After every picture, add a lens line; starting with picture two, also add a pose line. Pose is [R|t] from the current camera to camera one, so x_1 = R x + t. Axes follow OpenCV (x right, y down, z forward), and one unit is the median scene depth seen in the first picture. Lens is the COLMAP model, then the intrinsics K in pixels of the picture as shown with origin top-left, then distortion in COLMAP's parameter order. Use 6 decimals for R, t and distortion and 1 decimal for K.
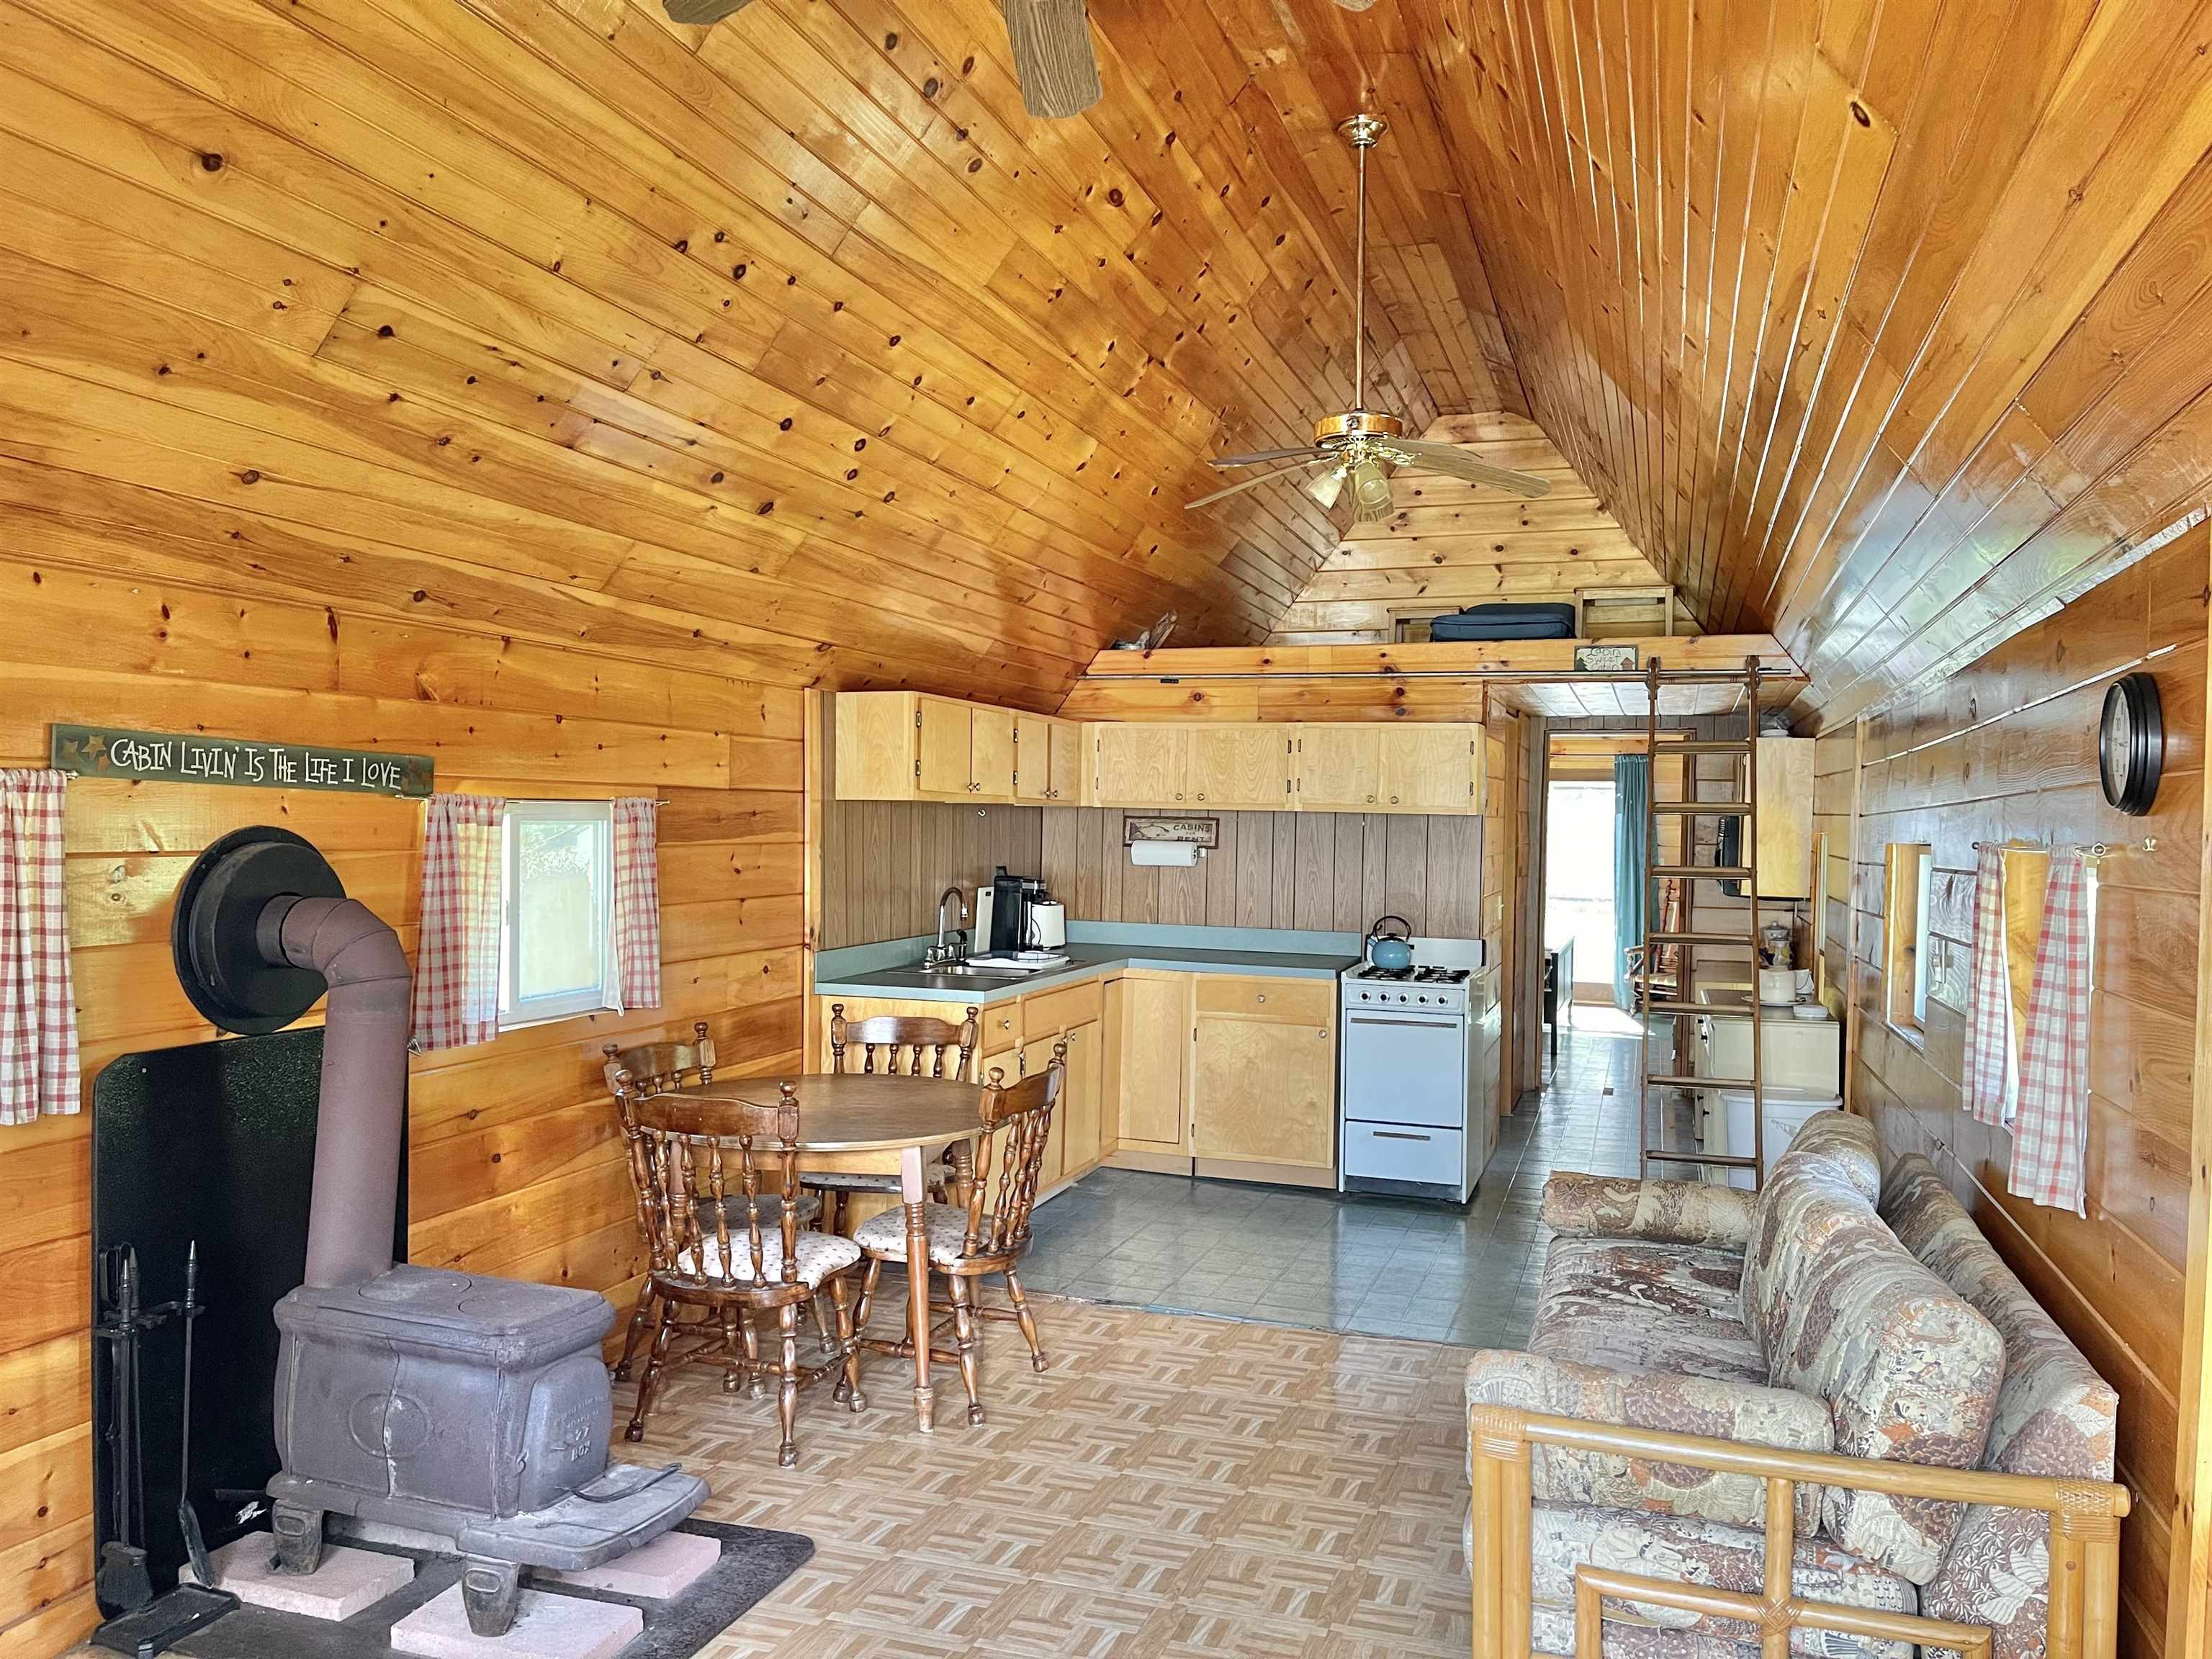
lens RADIAL K [[1665.9, 0, 1091.4], [0, 1665.9, 836.1], [0, 0, 1]] dist [0.023396, -0.005446]
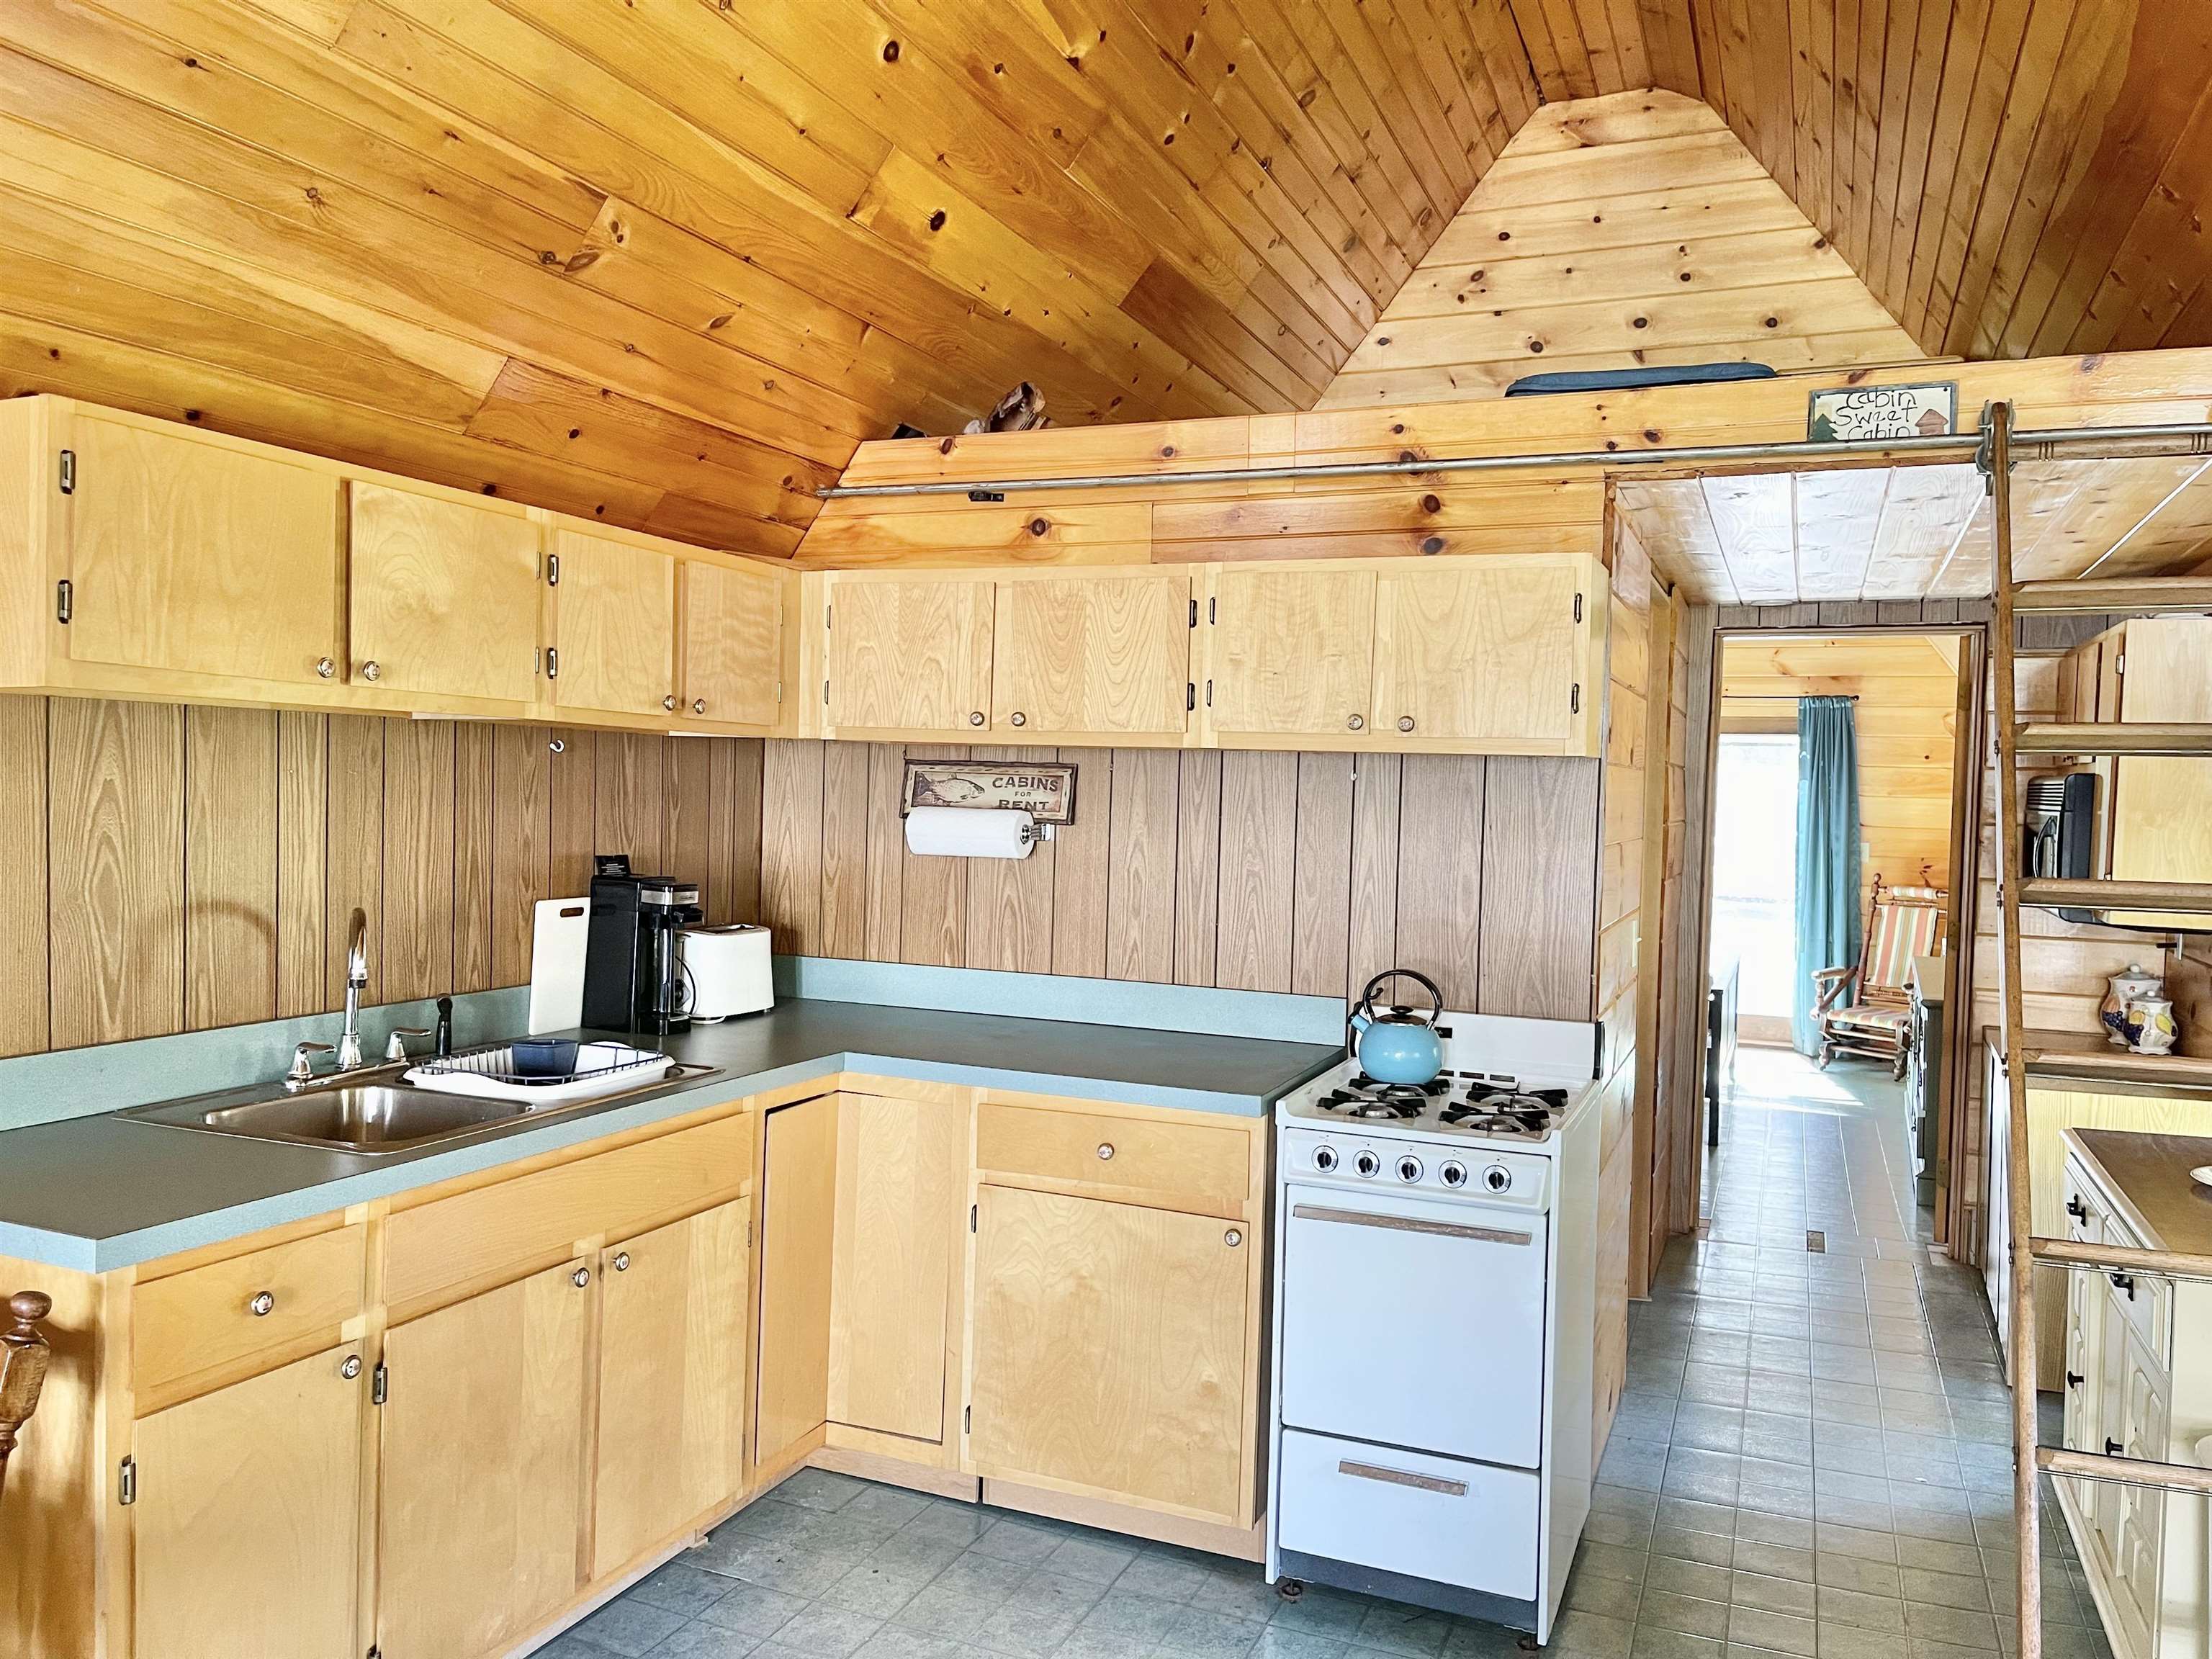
lens RADIAL K [[1665.9, 0, 1109.5], [0, 1665.9, 828.9], [0, 0, 1]] dist [0.023396, -0.005446]
pose [[0.998009, 0.010114, -0.062253, 0.122912], [-0.009351, 0.999878, 0.012538, 0.002609], [0.062372, -0.011931, 0.997982, 0.509246]]
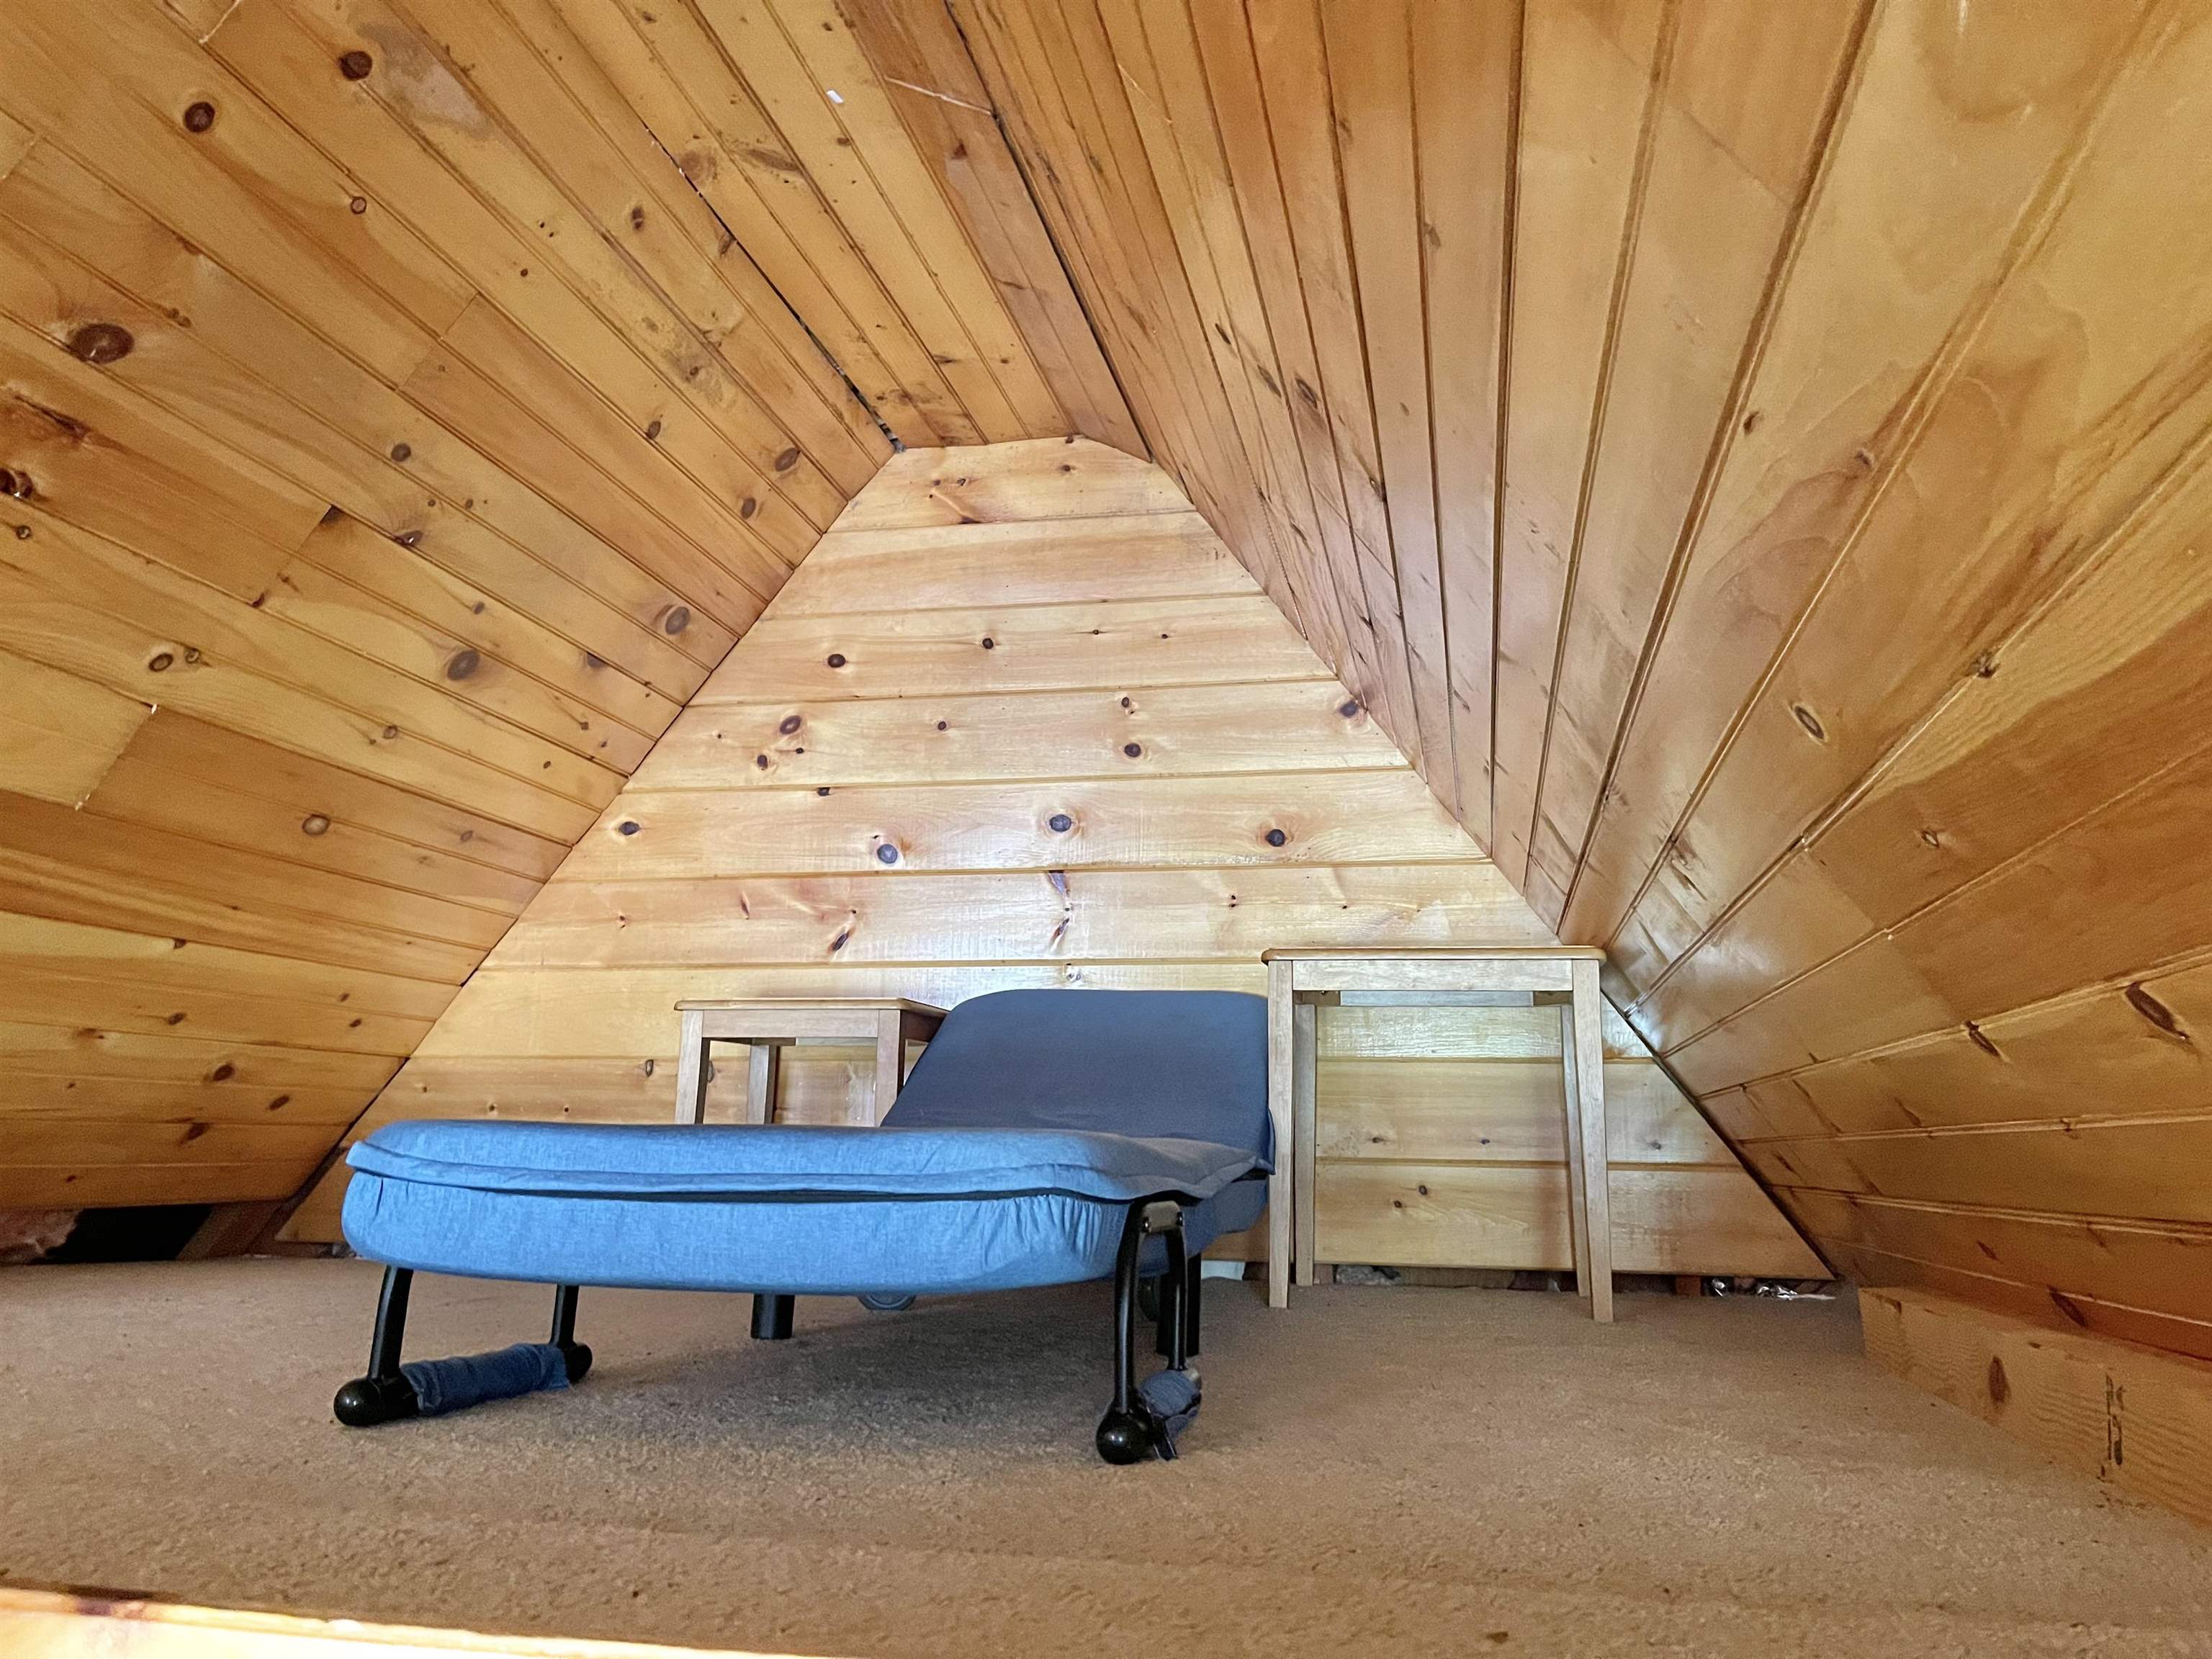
lens RADIAL K [[1665.9, 0, 1122.9], [0, 1665.9, 828.3], [0, 0, 1]] dist [0.023396, -0.005446]
pose [[0.991102, 0.028619, 0.129990, 0.277541], [-0.001697, 0.979250, -0.202651, -0.135206], [-0.133092, 0.200627, 0.970585, 0.878359]]
